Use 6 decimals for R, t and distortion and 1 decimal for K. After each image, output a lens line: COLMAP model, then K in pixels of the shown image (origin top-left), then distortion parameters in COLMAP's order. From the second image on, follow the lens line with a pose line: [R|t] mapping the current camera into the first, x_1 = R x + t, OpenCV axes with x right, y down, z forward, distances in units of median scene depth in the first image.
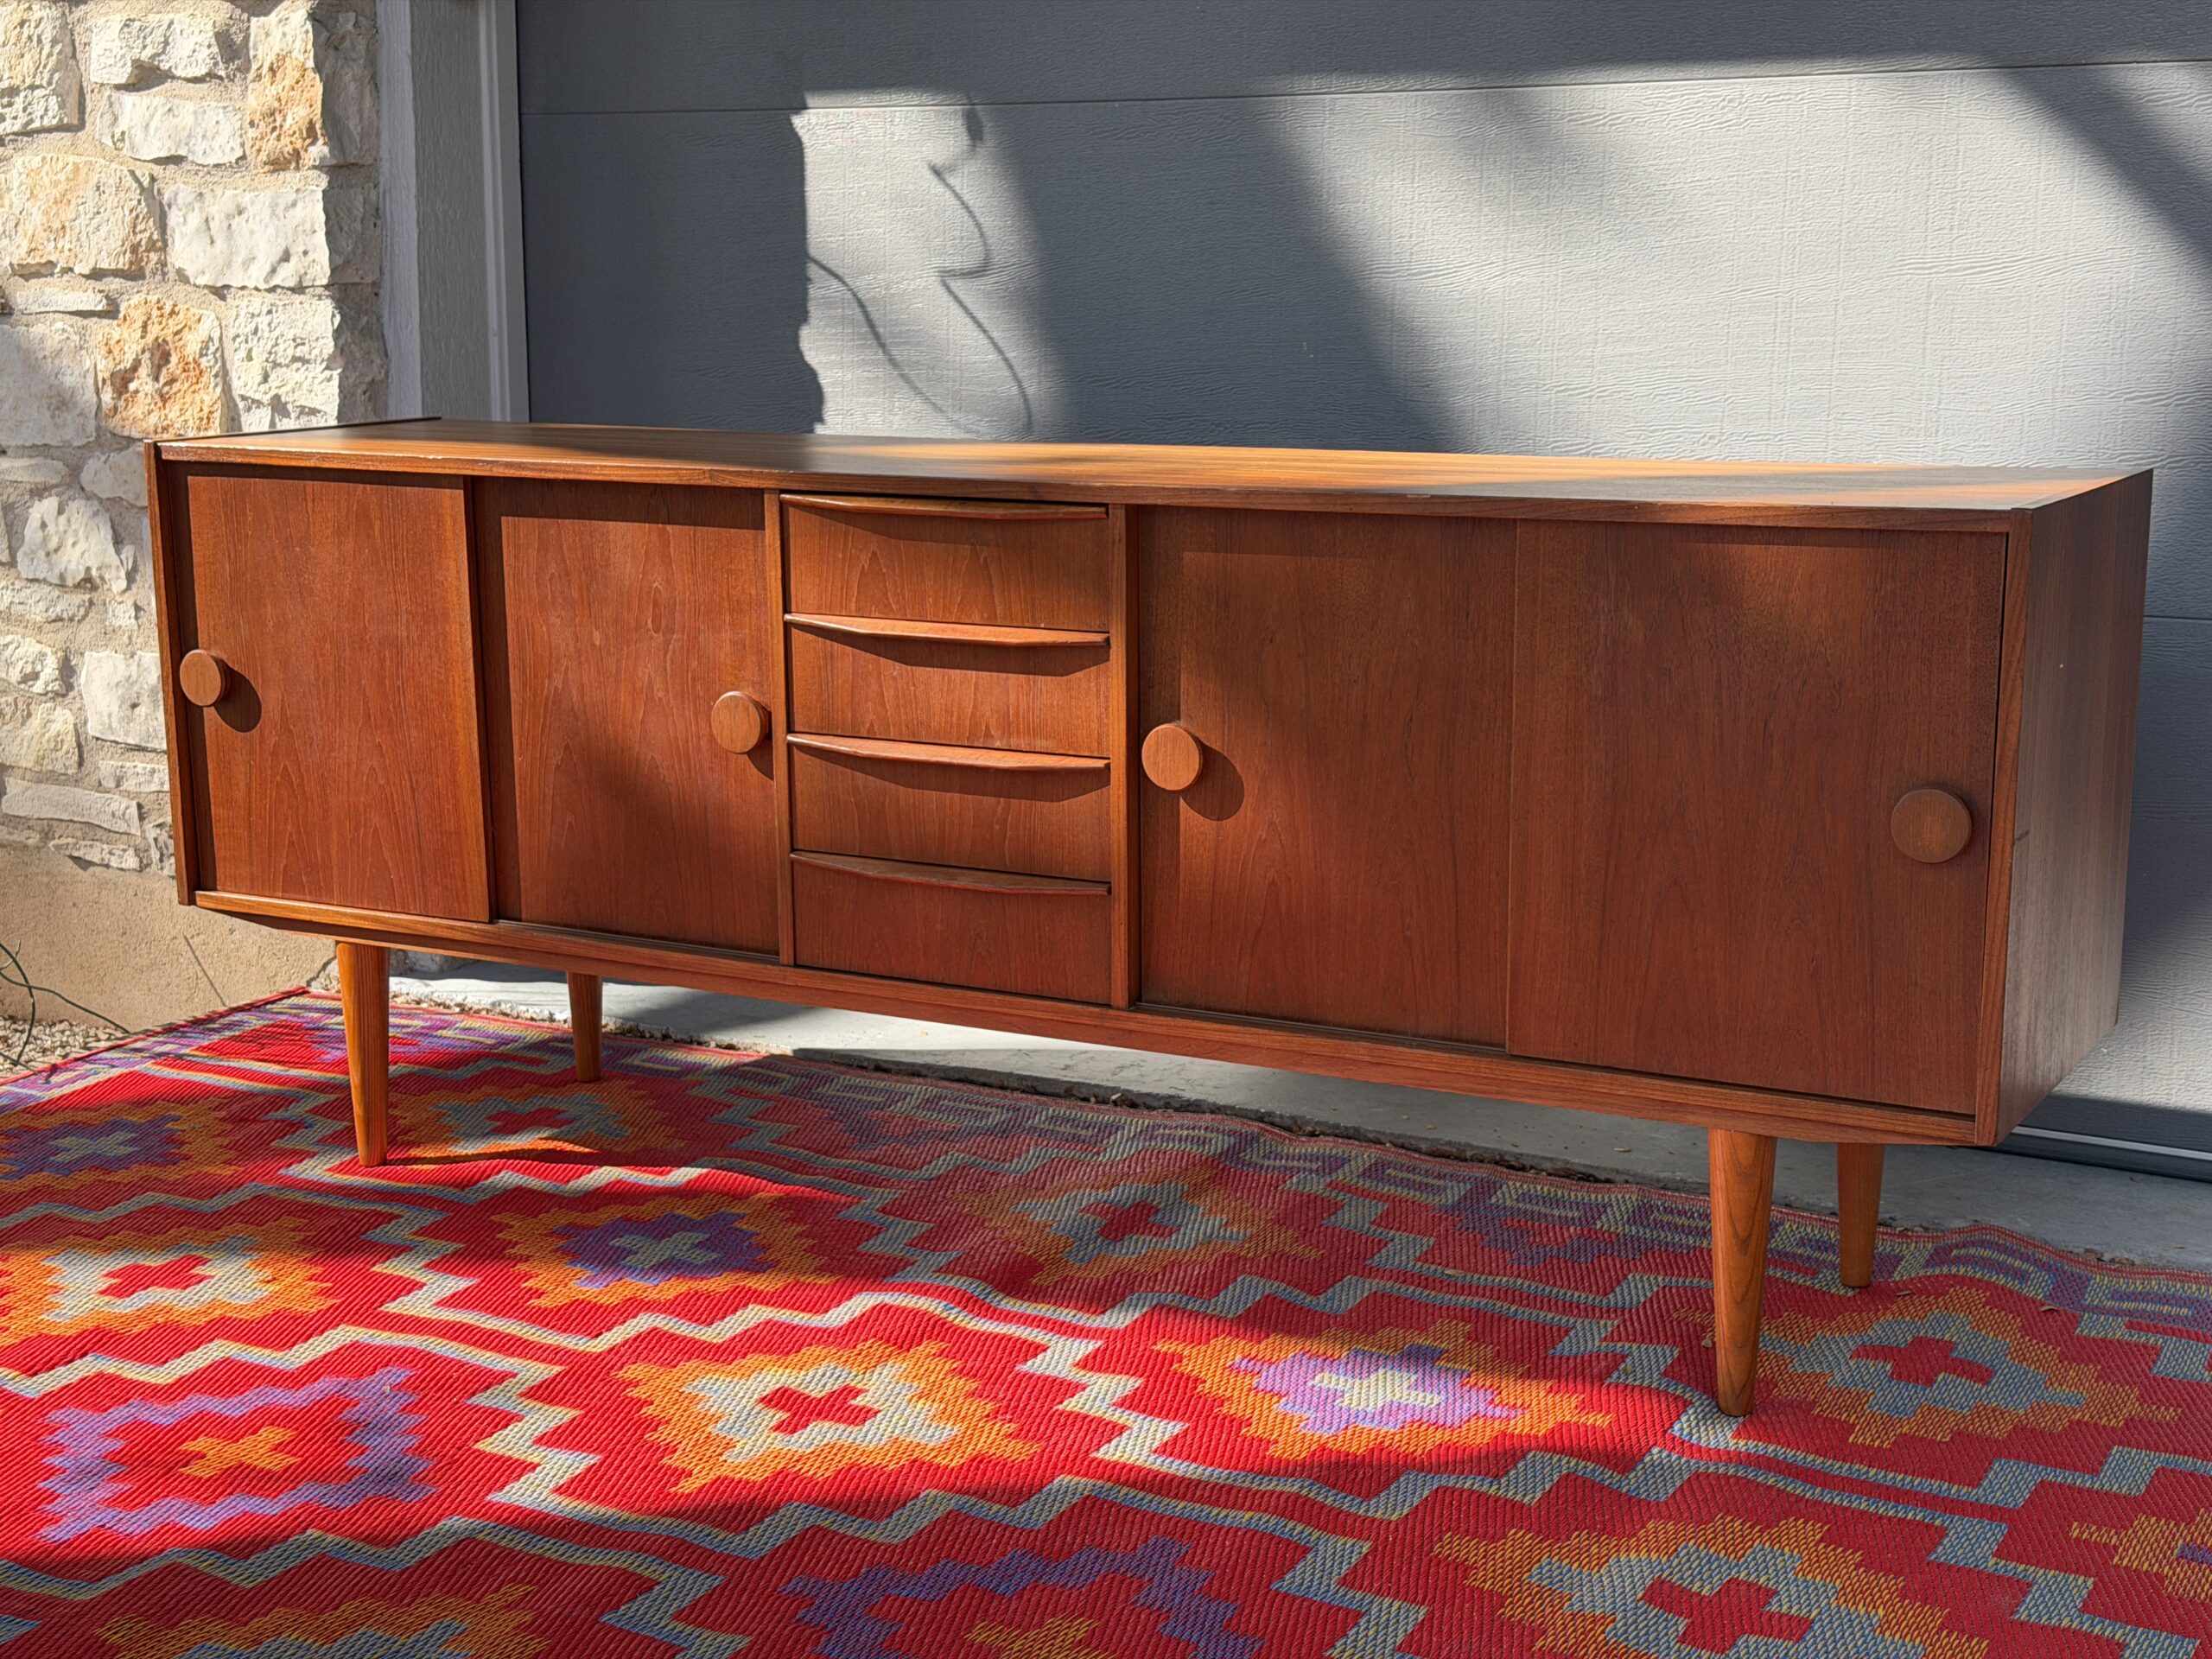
lens RADIAL K [[3075.1, 0, 1104.9], [0, 3075.1, 855.1], [0, 0, 1]] dist [0.200933, -0.465843]
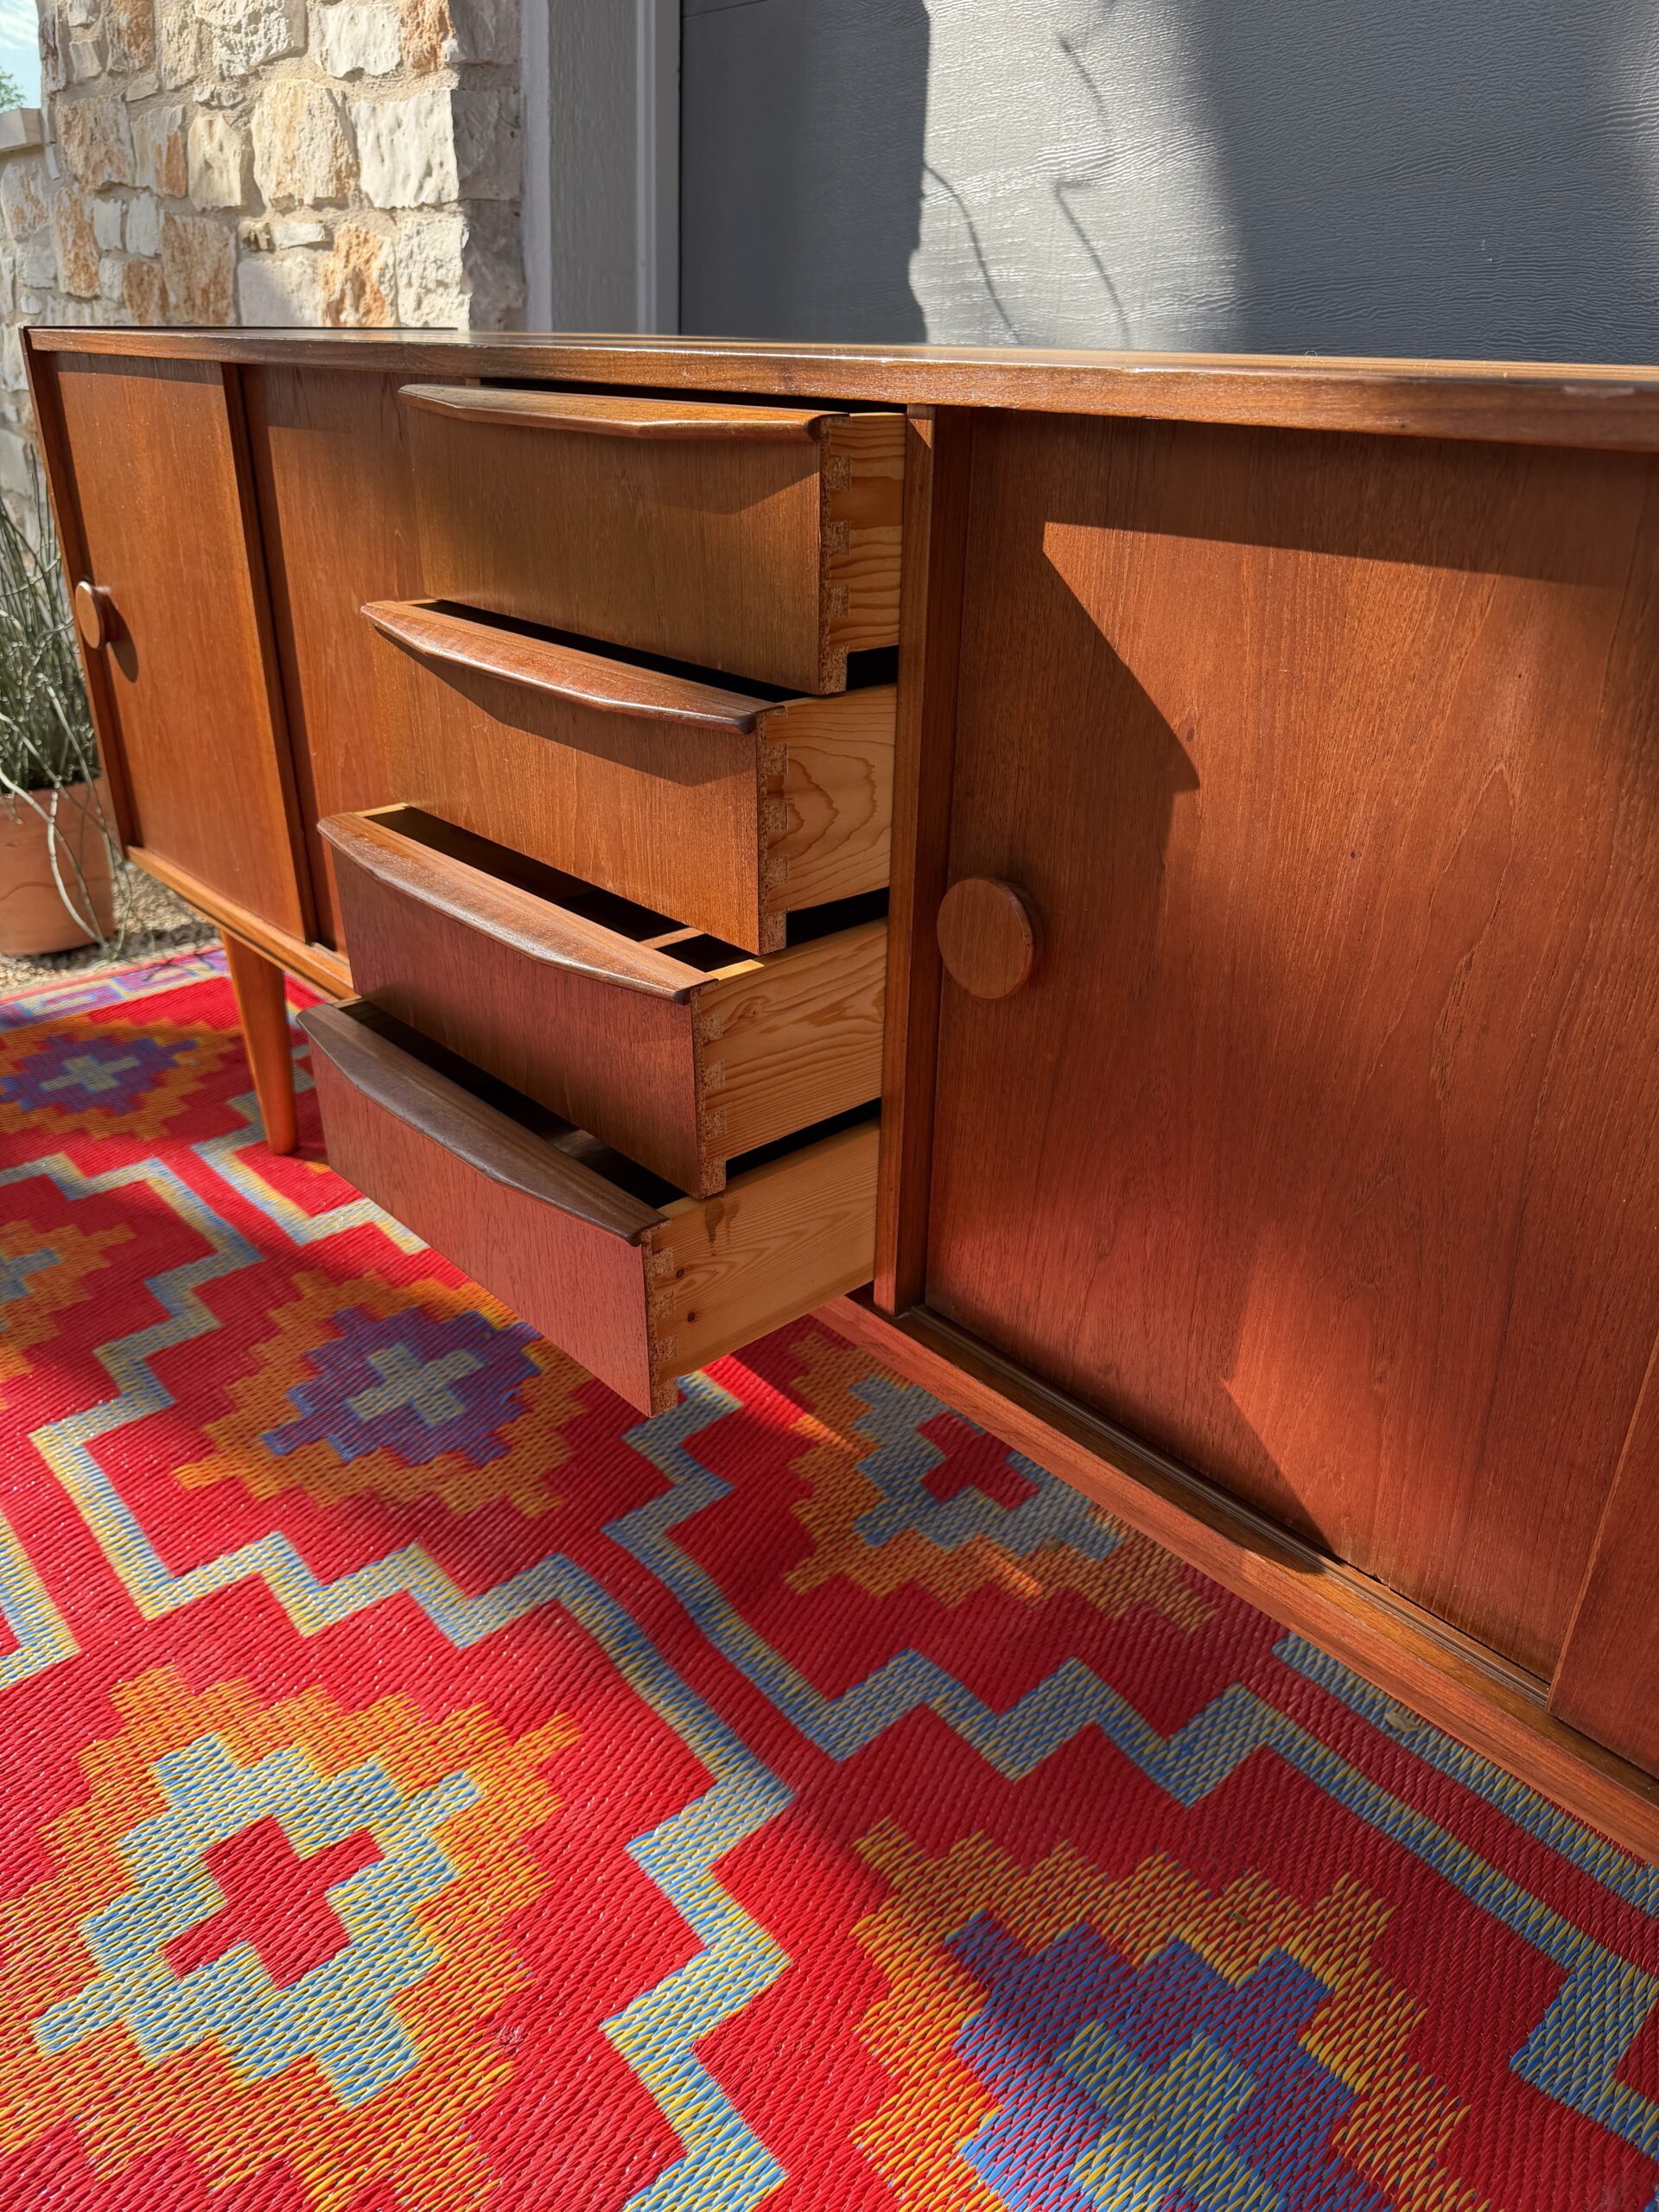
lens RADIAL K [[1574.1, 0, 828.0], [0, 1574.1, 1114.4], [0, 0, 1]] dist [0.013512, -0.025870]
pose [[0.942620, 0.168585, -0.288178, 0.066761], [-0.088417, 0.958383, 0.271448, -0.061884], [0.321947, -0.230393, 0.918297, 0.625507]]
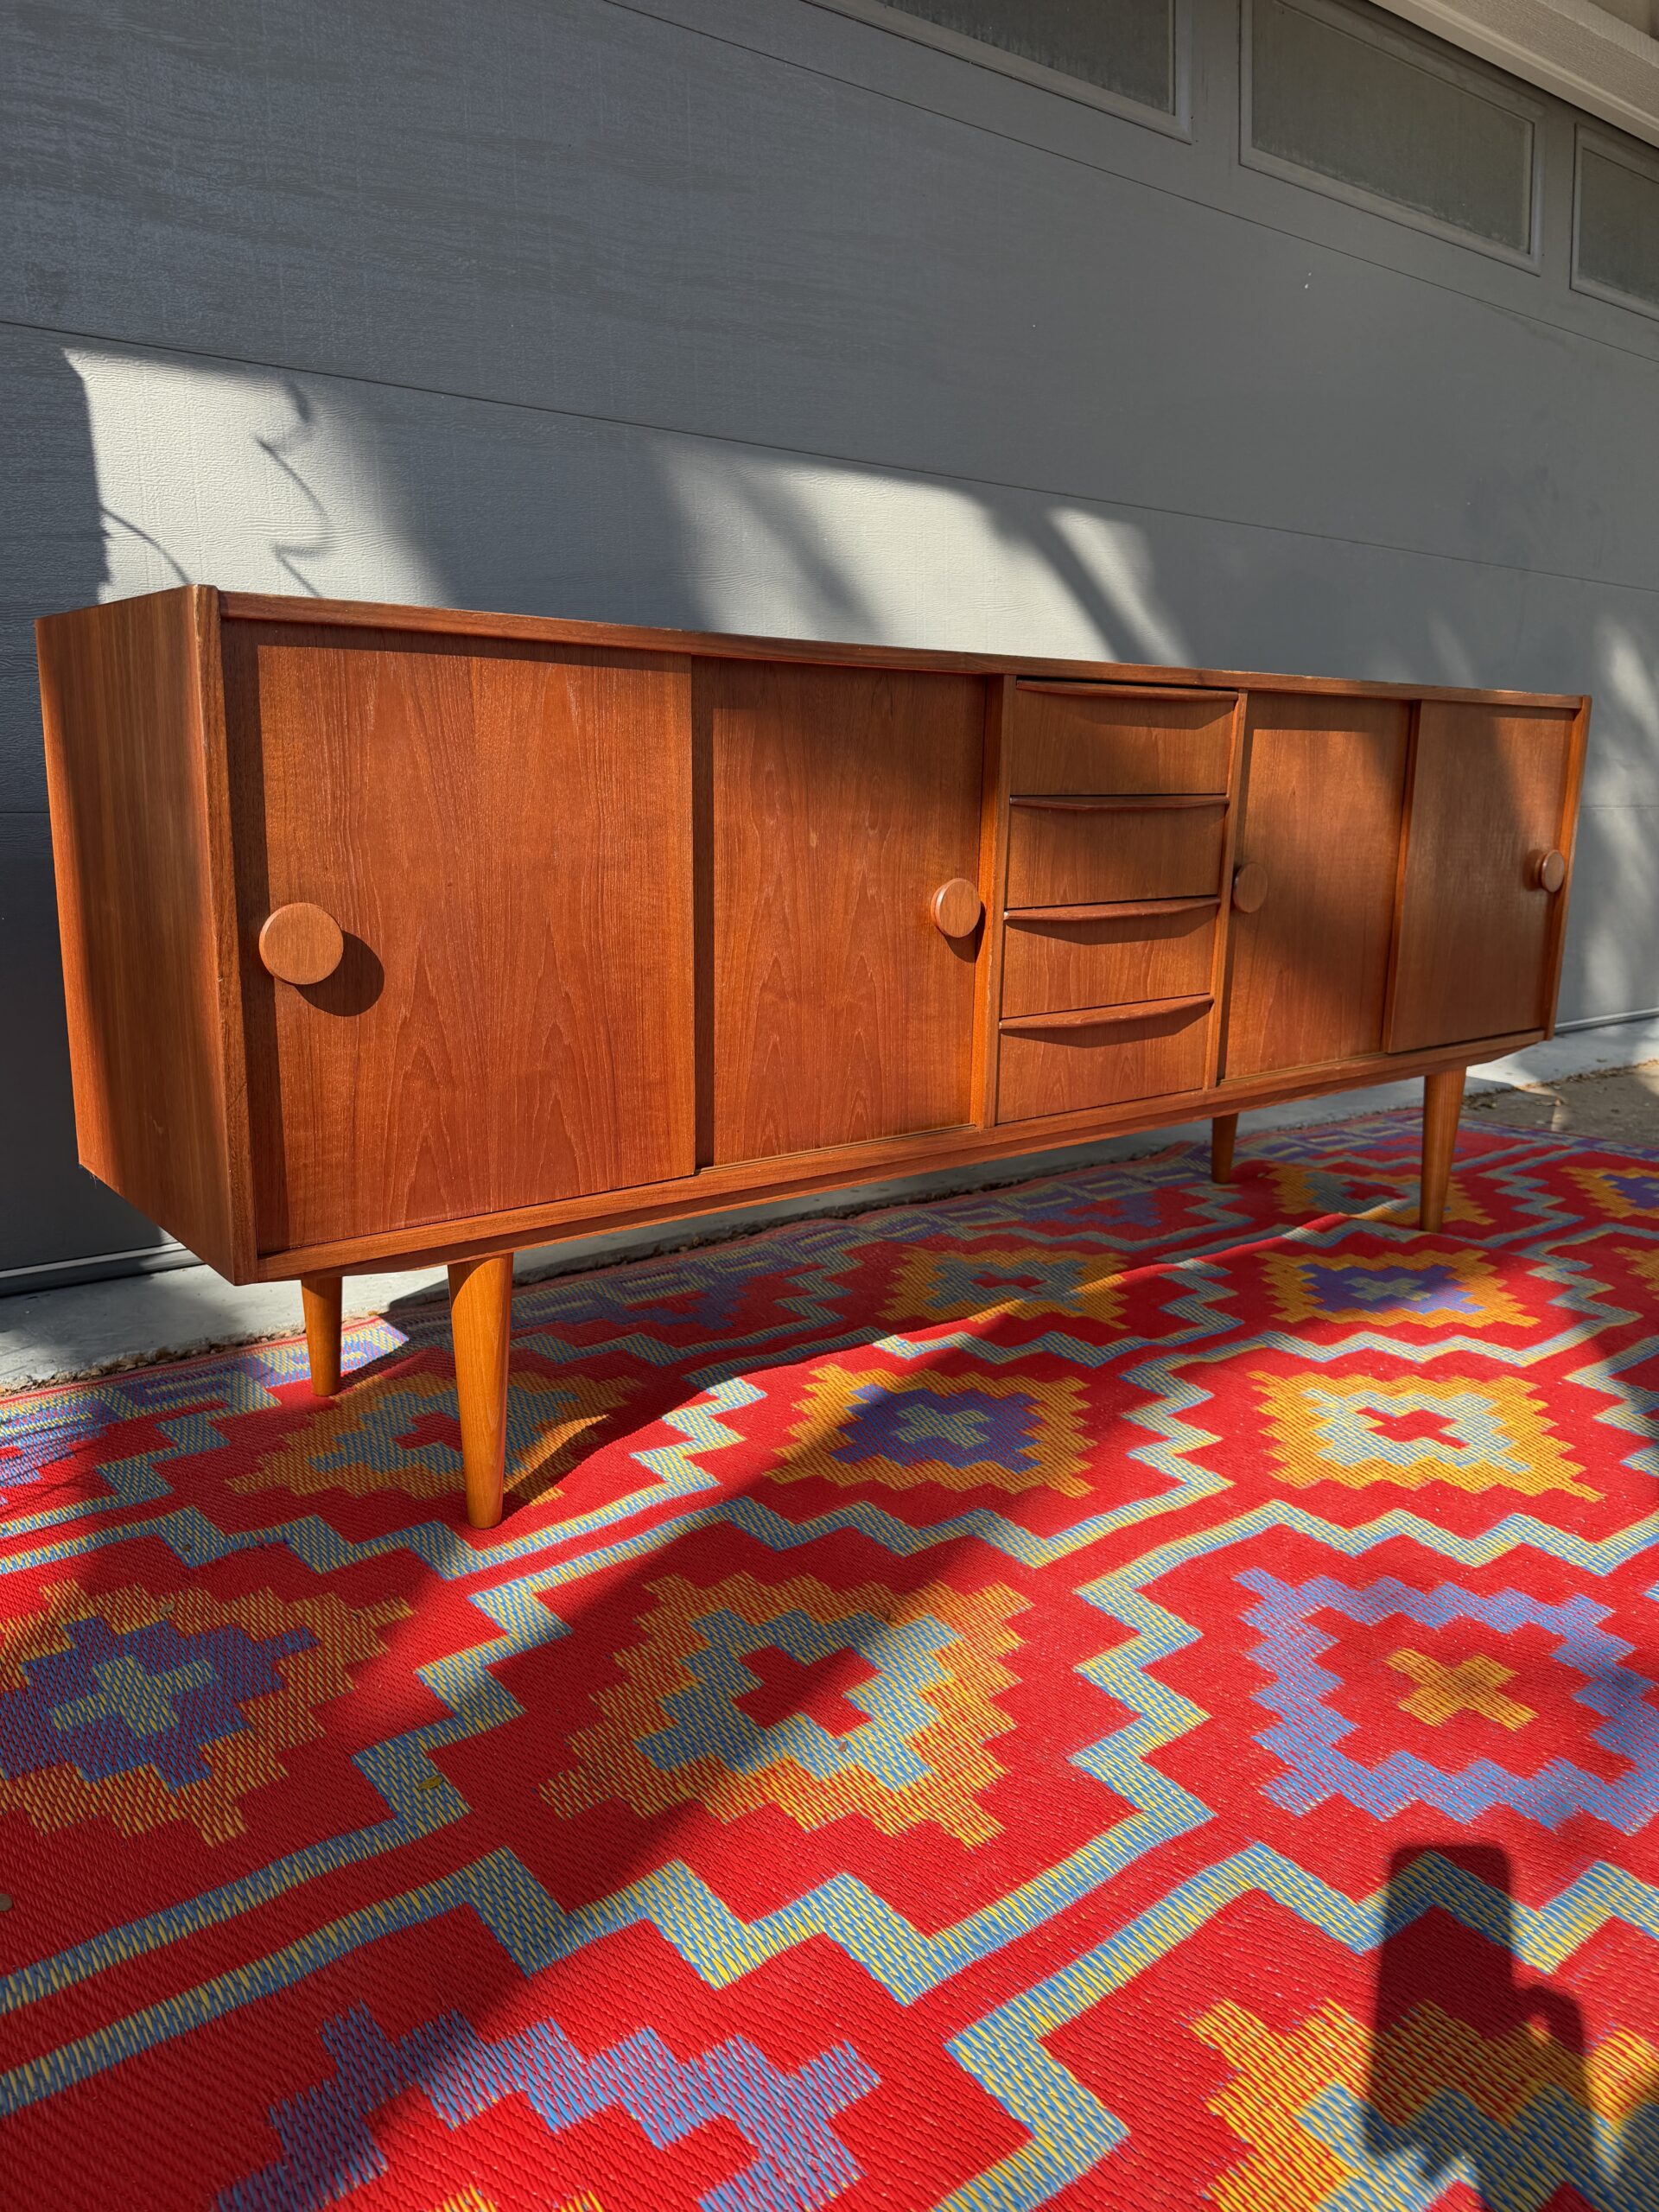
lens RADIAL K [[1555.6, 0, 829.5], [0, 1555.6, 1106.0], [0, 0, 1]] dist [0.130808, -0.277599]
pose [[0.378691, -0.181135, 0.907625, -0.576339], [0.165131, 0.978150, 0.126312, -0.047035], [-0.910673, 0.102044, 0.400327, 0.765446]]
